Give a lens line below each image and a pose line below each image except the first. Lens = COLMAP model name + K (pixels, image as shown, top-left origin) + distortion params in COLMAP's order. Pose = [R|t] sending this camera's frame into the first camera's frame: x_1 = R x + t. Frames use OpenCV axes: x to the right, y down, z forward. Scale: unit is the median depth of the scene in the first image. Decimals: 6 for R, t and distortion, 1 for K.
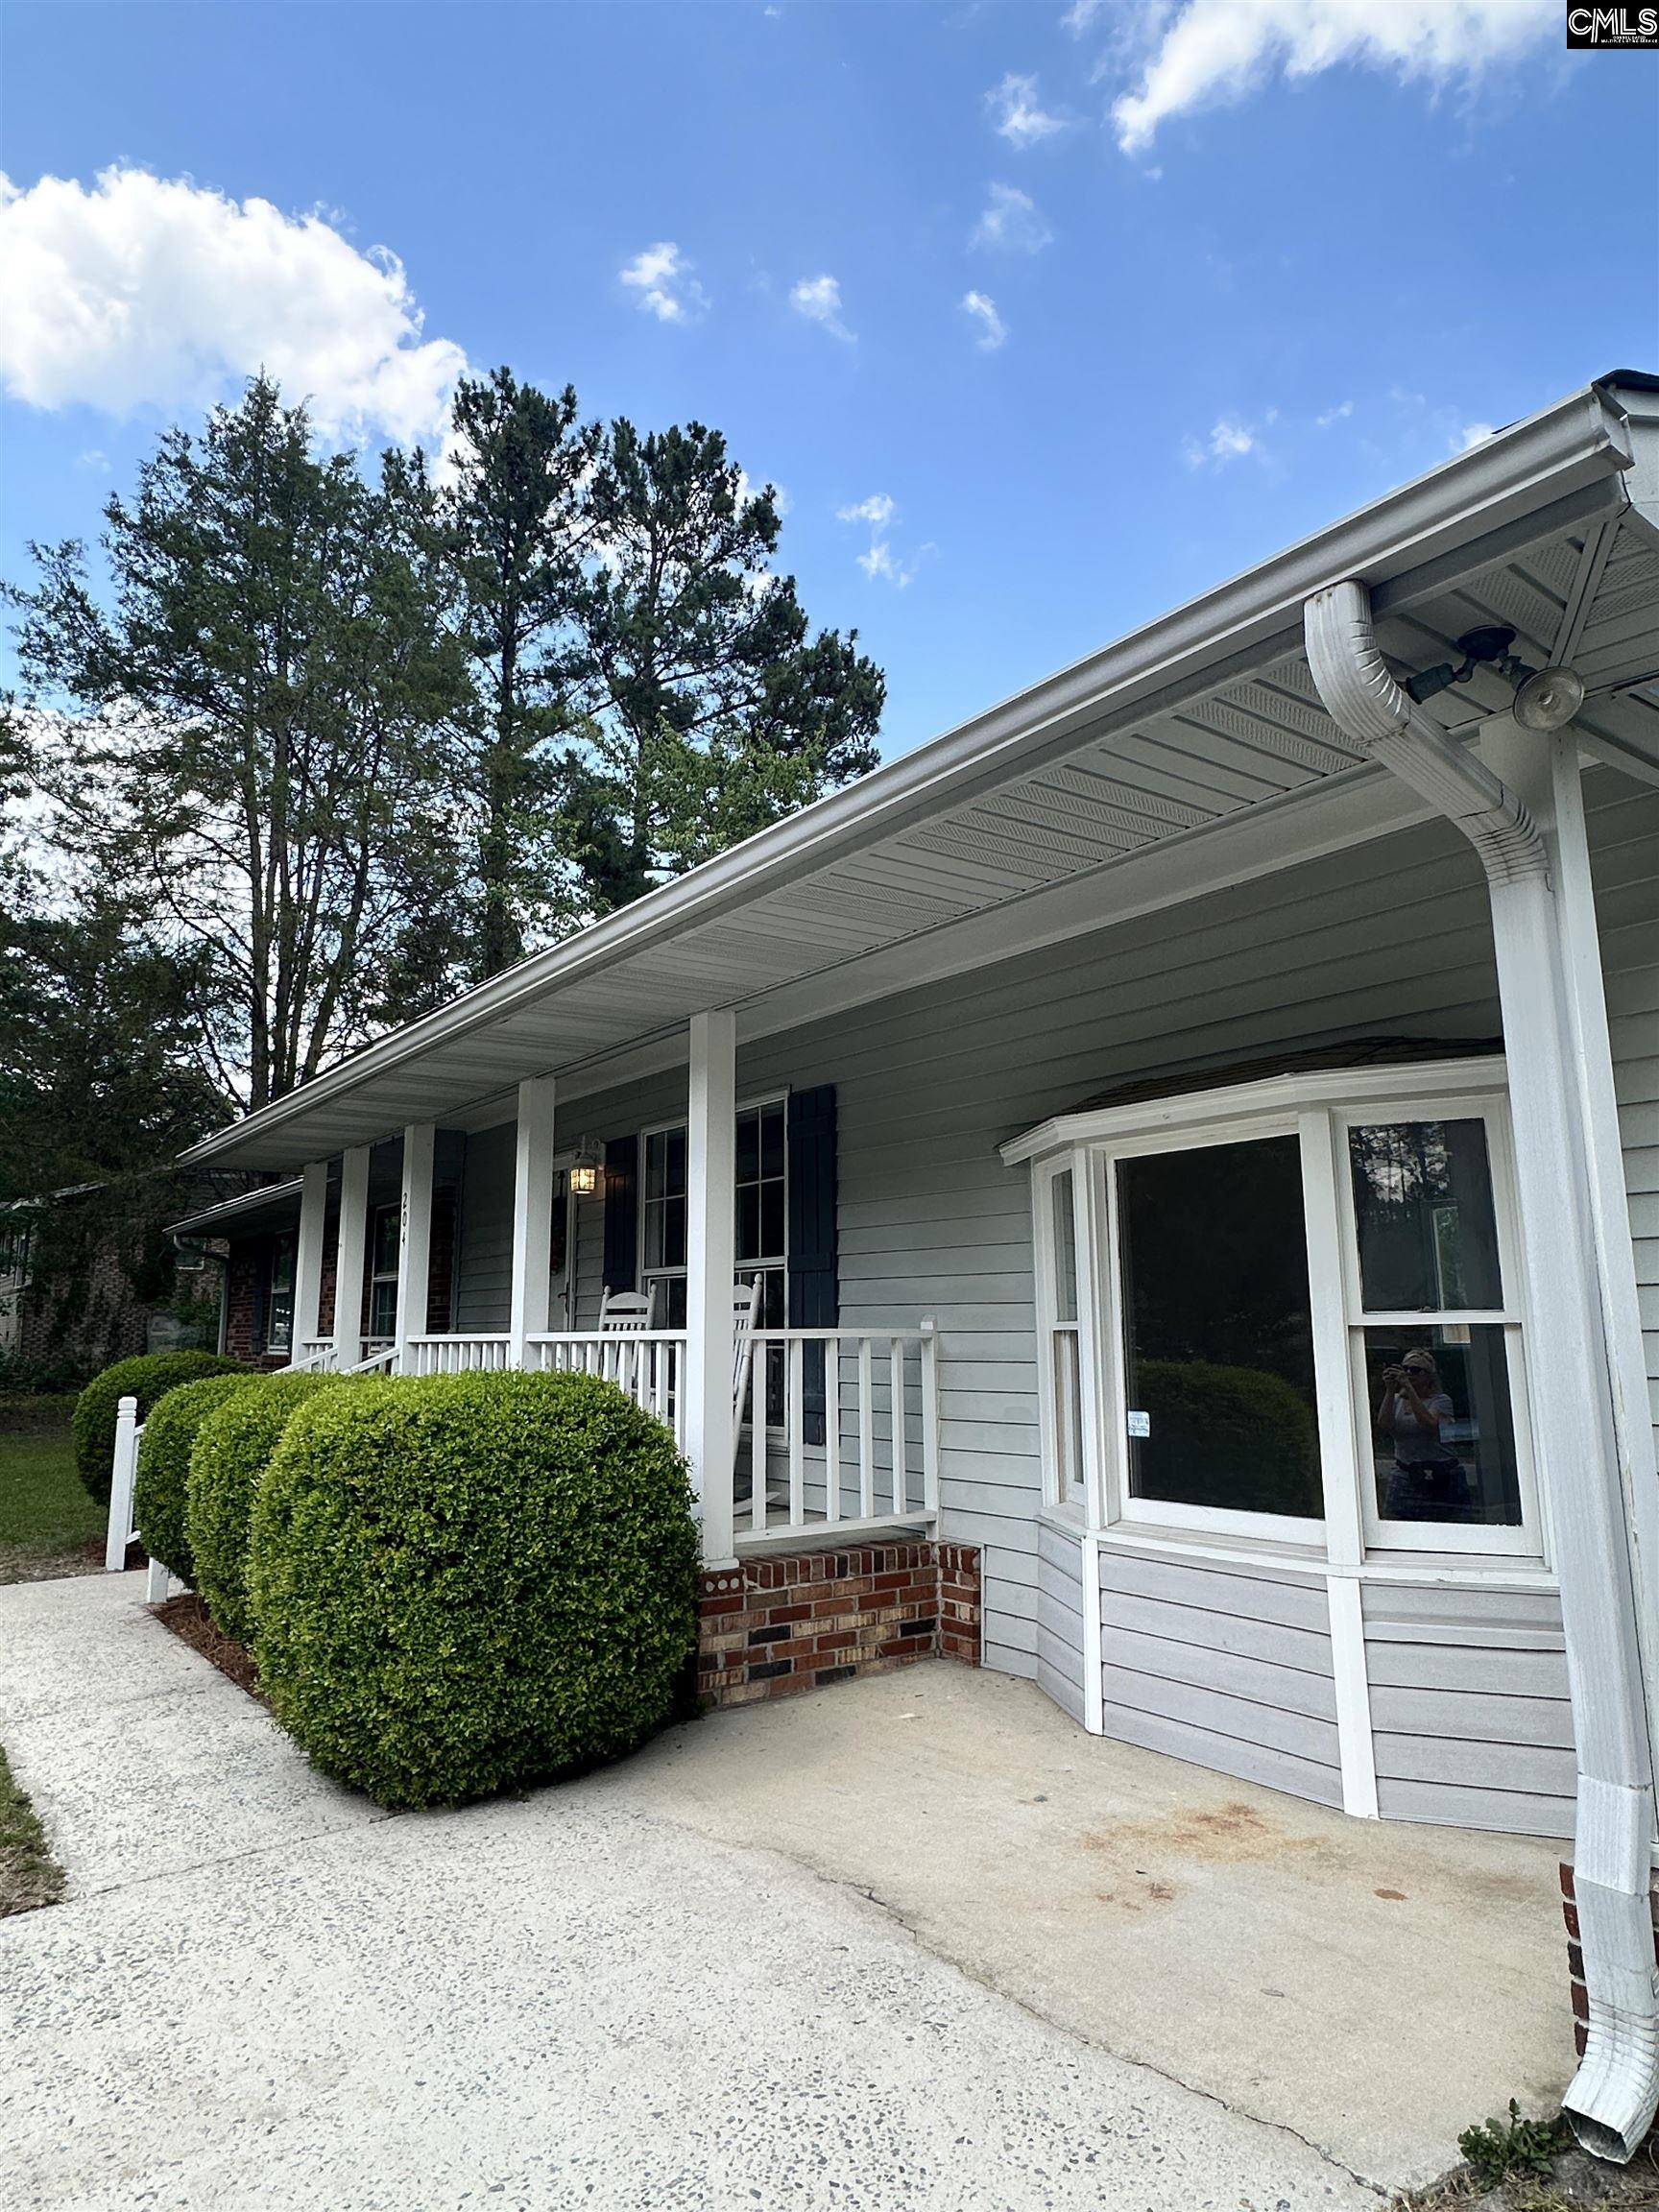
lens RADIAL K [[1319.0, 0, 831.9], [0, 1319.0, 1102.1], [0, 0, 1]] dist [-0.001725, -0.000120]
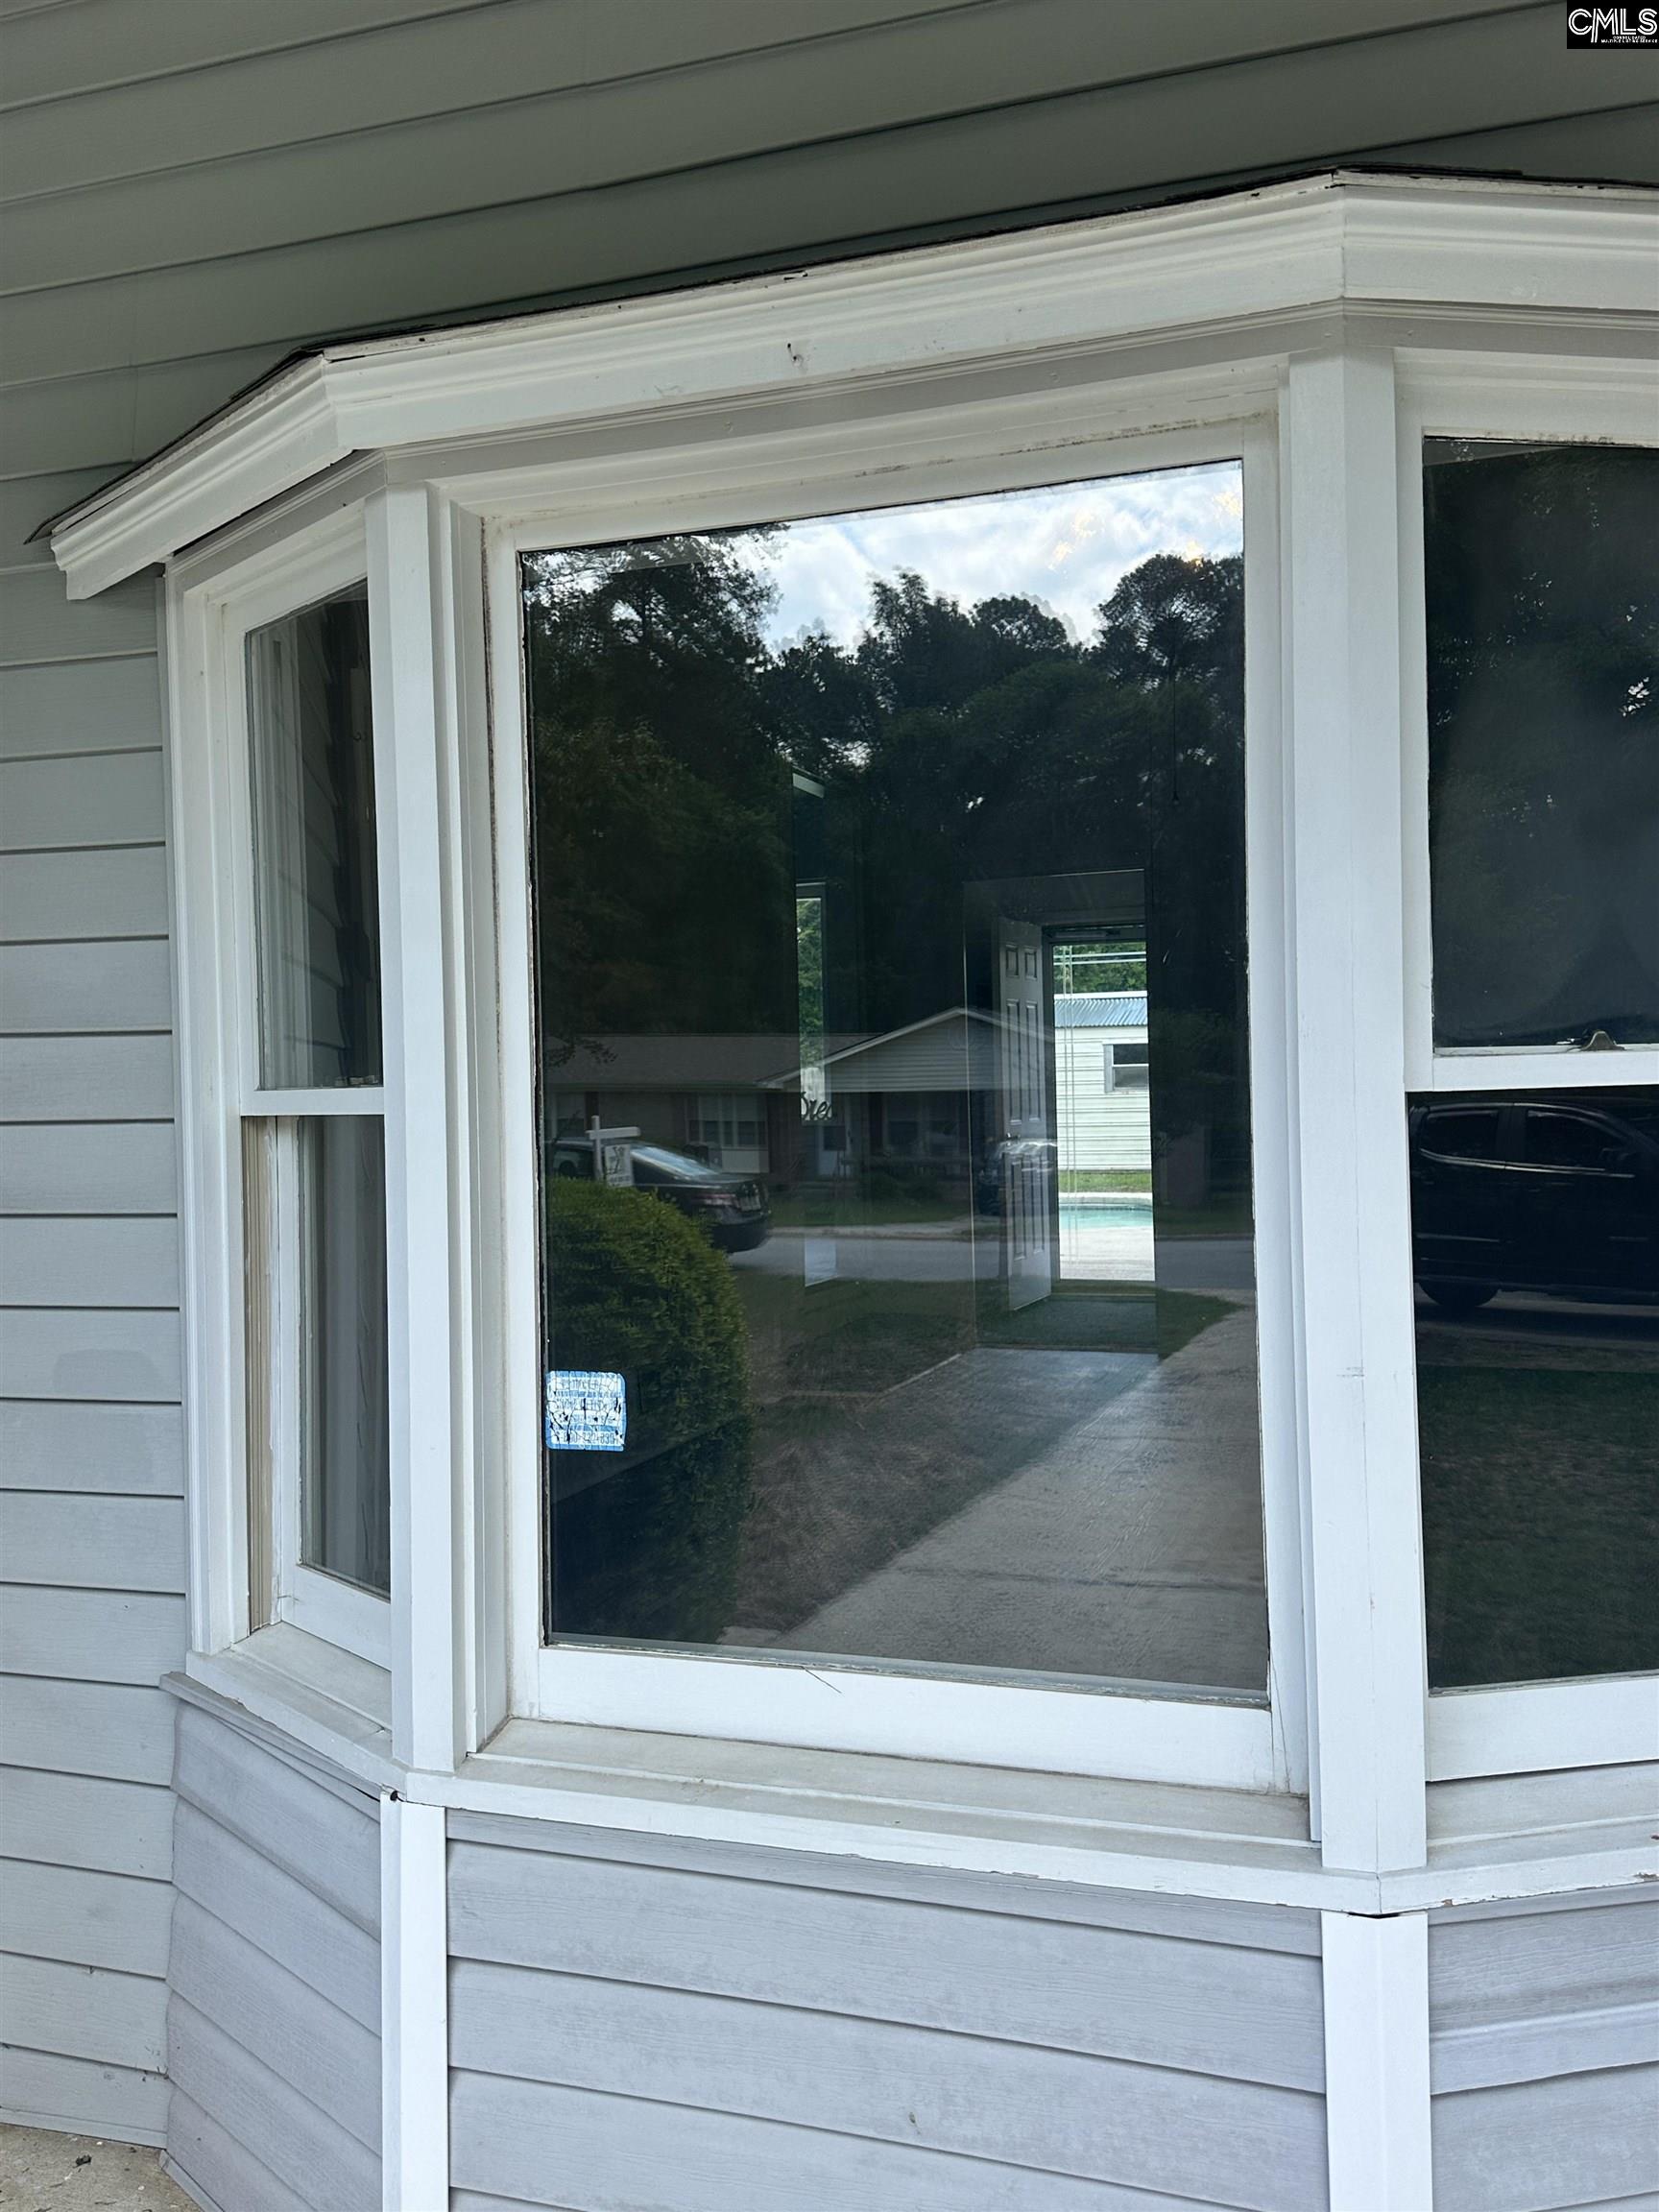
lens RADIAL K [[1867.8, 0, 838.5], [0, 1867.8, 1109.8], [0, 0, 1]] dist [0.039316, -0.003061]
pose [[0.826414, -0.014497, 0.562876, 0.035544], [-0.083606, 0.985428, 0.148130, 0.103861], [-0.556821, -0.169477, 0.813159, 0.618801]]
